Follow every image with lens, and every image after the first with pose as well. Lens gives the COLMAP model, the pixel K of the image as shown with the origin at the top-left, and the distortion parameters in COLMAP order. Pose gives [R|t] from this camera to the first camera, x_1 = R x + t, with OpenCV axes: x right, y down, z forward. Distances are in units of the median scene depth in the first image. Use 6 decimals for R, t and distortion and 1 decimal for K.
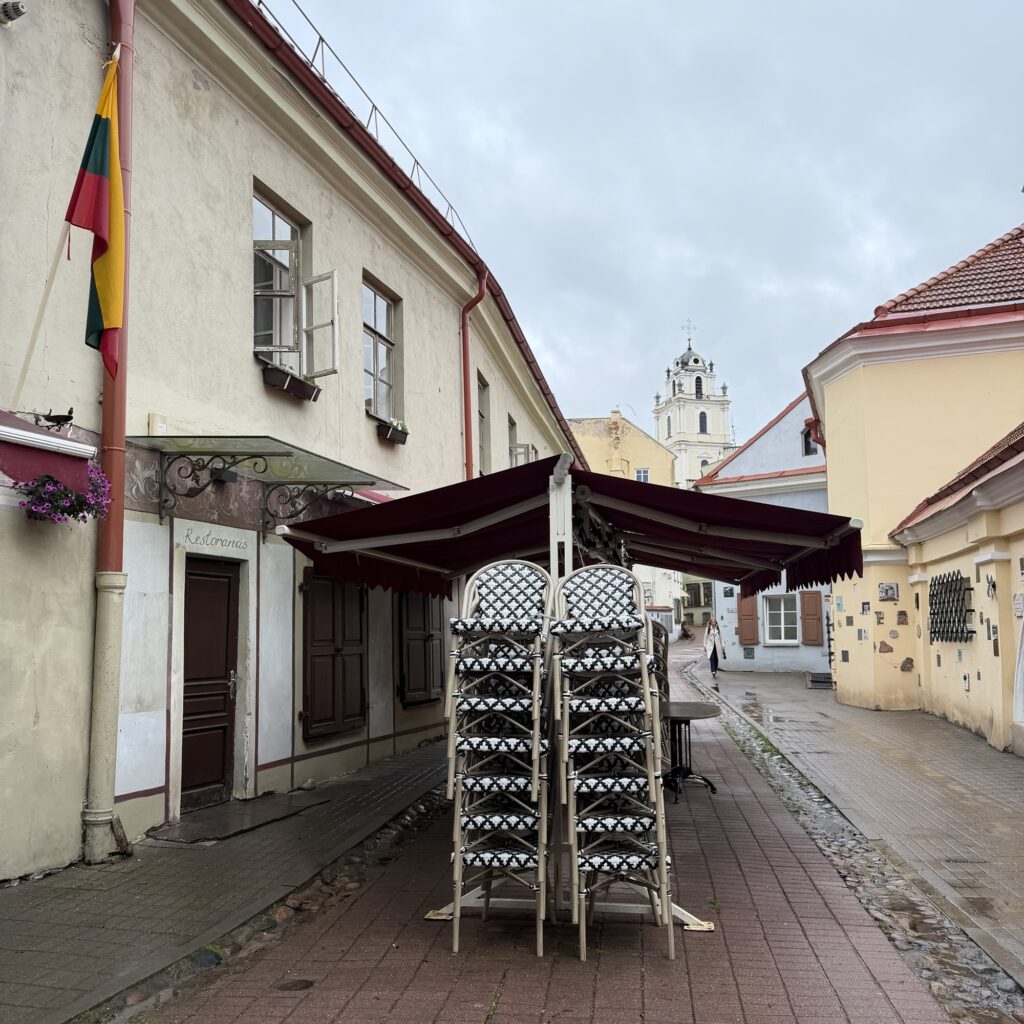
lens RADIAL K [[959.6, 0, 530.4], [0, 959.6, 513.1], [0, 0, 1]] dist [0.136019, -0.224651]
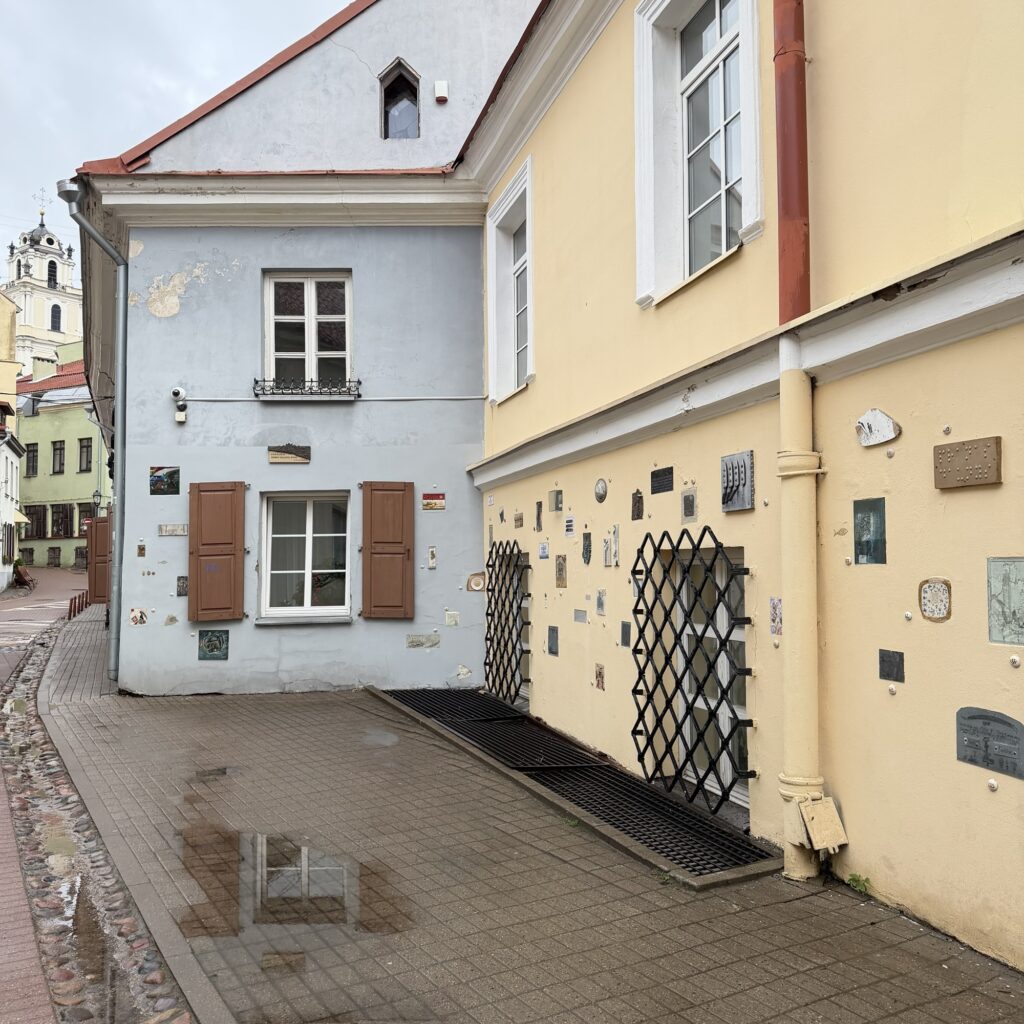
lens RADIAL K [[959.6, 0, 530.4], [0, 959.6, 513.1], [0, 0, 1]] dist [0.136019, -0.224651]
pose [[0.802500, 0.035045, 0.595622, 0.035807], [-0.072400, 0.996616, 0.038908, 0.025694], [-0.592243, -0.074347, 0.802322, 0.228628]]
